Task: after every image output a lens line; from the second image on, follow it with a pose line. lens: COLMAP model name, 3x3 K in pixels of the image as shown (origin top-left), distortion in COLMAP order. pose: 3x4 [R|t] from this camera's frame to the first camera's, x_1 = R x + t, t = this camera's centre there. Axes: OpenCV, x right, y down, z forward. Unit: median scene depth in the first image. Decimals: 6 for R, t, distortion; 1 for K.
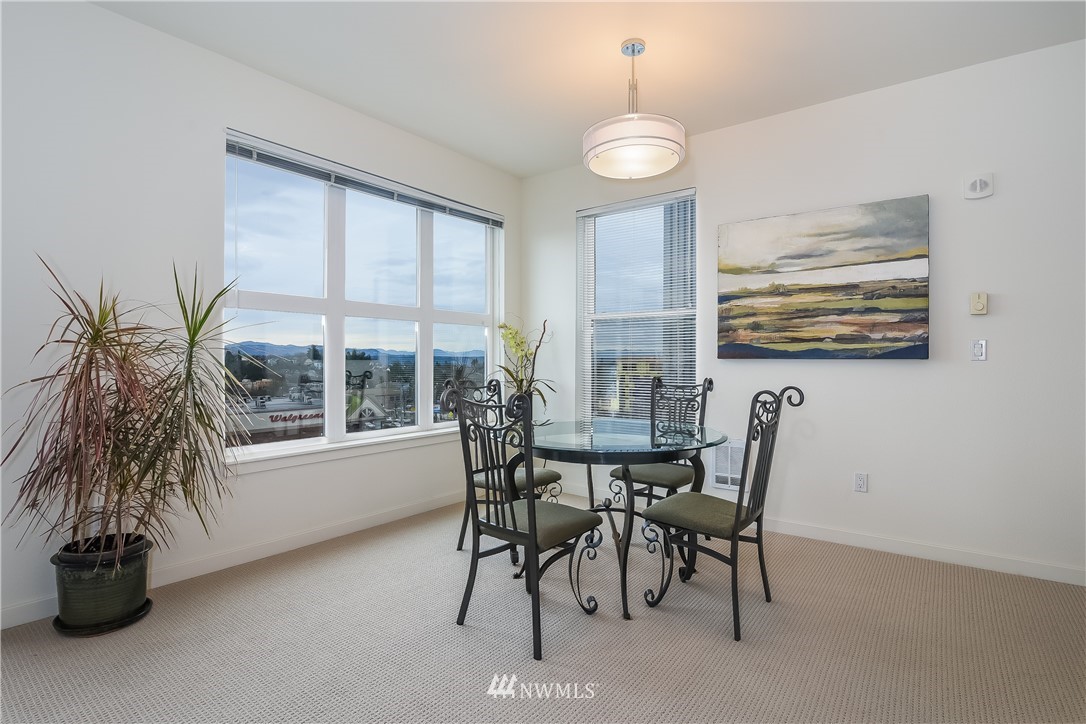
lens RADIAL K [[520.7, 0, 559.6], [0, 520.7, 363.6], [0, 0, 1]] dist [-0.028839, -0.000347]
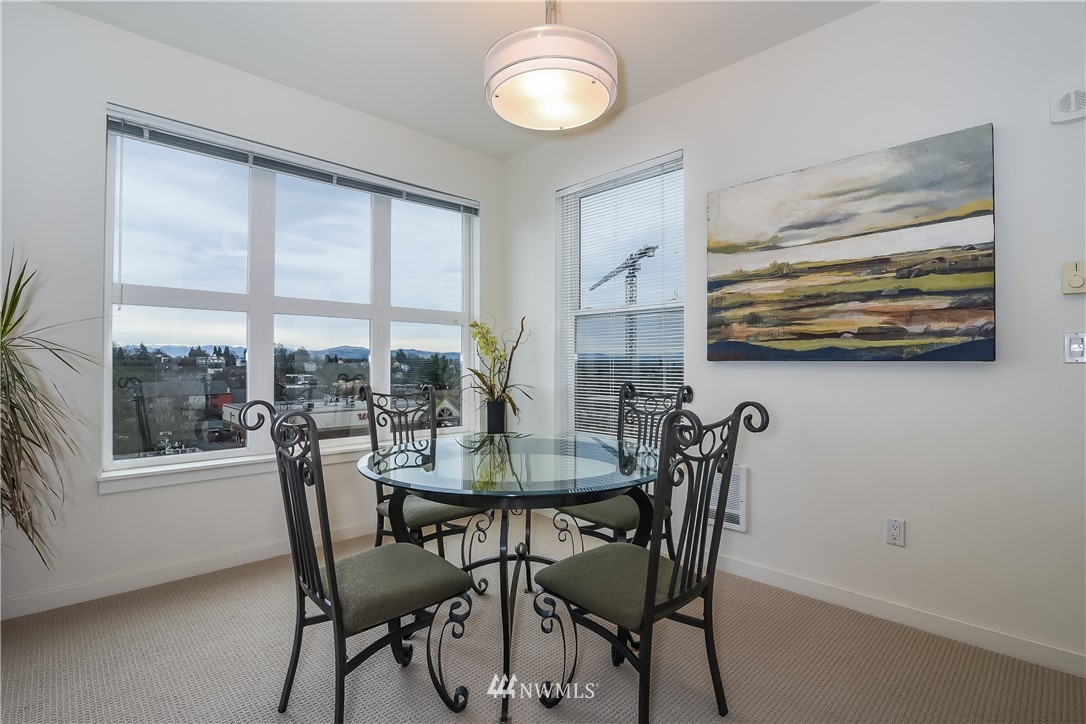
lens RADIAL K [[513.0, 0, 546.6], [0, 513.0, 360.9], [0, 0, 1]] dist [-0.022130, 0.000048]
pose [[0.988454, -0.000533, -0.151518, 0.206397], [-0.001237, 0.999932, -0.011584, -0.000354], [0.151514, 0.011638, 0.988387, 0.219213]]
